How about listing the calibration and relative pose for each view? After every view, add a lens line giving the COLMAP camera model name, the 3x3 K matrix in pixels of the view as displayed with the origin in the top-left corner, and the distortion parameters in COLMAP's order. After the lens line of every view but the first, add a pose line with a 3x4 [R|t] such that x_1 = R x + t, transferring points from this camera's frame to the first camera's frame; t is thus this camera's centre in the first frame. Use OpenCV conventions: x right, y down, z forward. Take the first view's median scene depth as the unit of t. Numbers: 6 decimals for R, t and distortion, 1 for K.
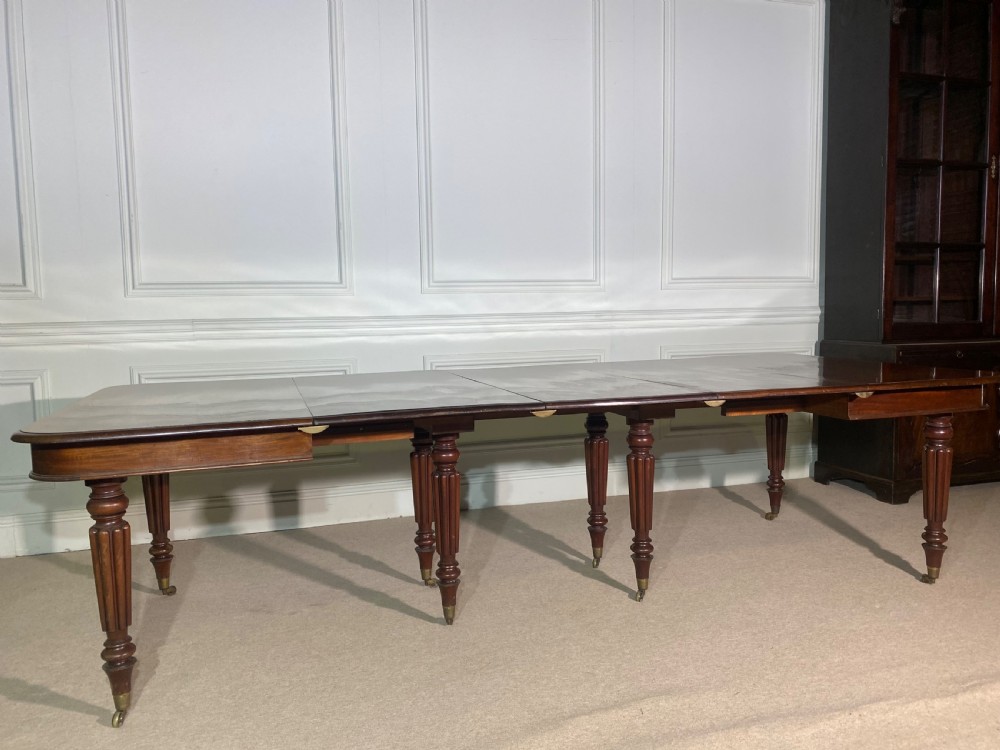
lens RADIAL K [[766.9, 0, 501.1], [0, 766.9, 366.6], [0, 0, 1]] dist [0.022177, -0.026729]
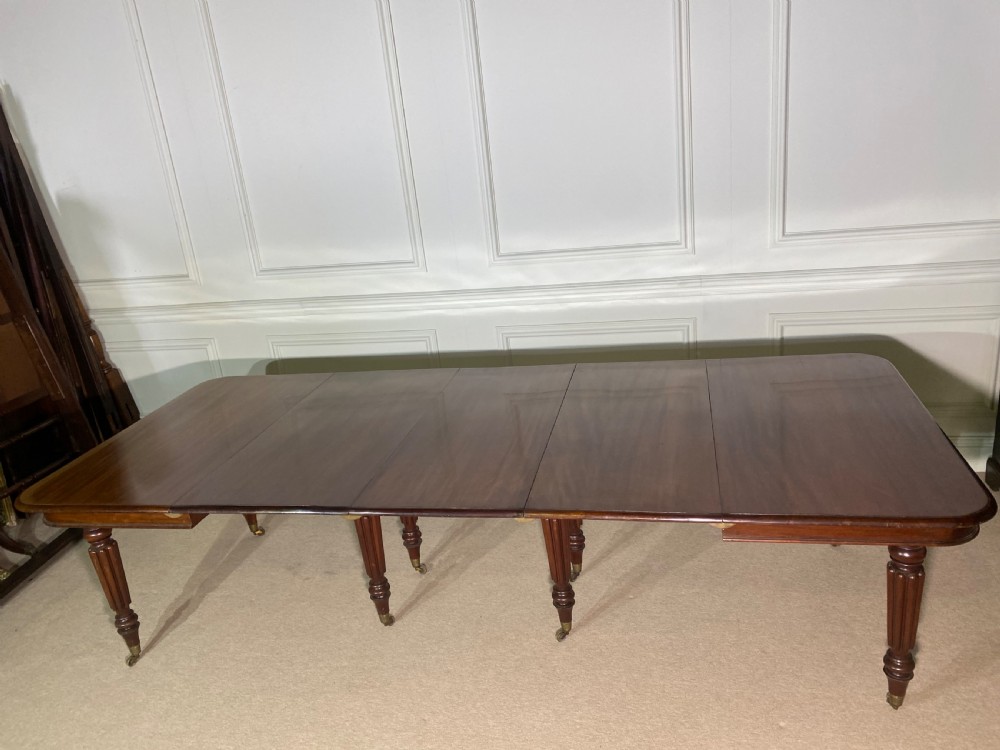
lens RADIAL K [[766.9, 0, 495.2], [0, 766.9, 369.9], [0, 0, 1]] dist [0.022177, -0.026729]
pose [[0.858686, 0.090270, -0.504490, 0.479021], [0.055304, 0.962297, 0.266319, -0.263574], [0.509510, -0.256585, 0.821318, 0.158497]]
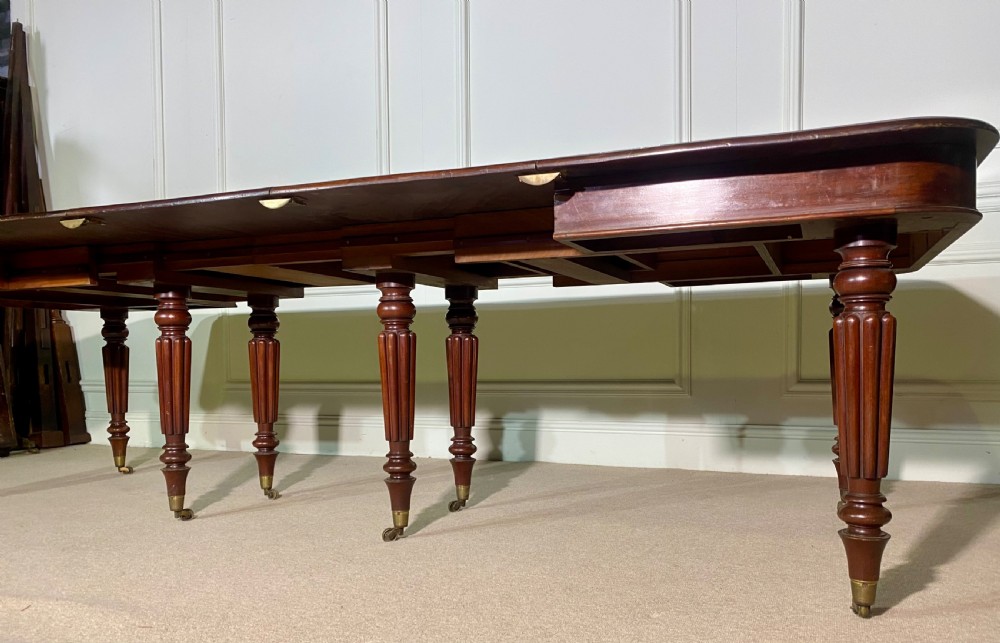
lens RADIAL K [[774.1, 0, 516.7], [0, 774.1, 382.4], [0, 0, 1]] dist [0.022181, -0.018627]
pose [[0.776433, 0.032084, -0.629382, 0.571325], [-0.051857, 0.998569, -0.013069, 0.131811], [0.628062, 0.042785, 0.776986, 0.418626]]
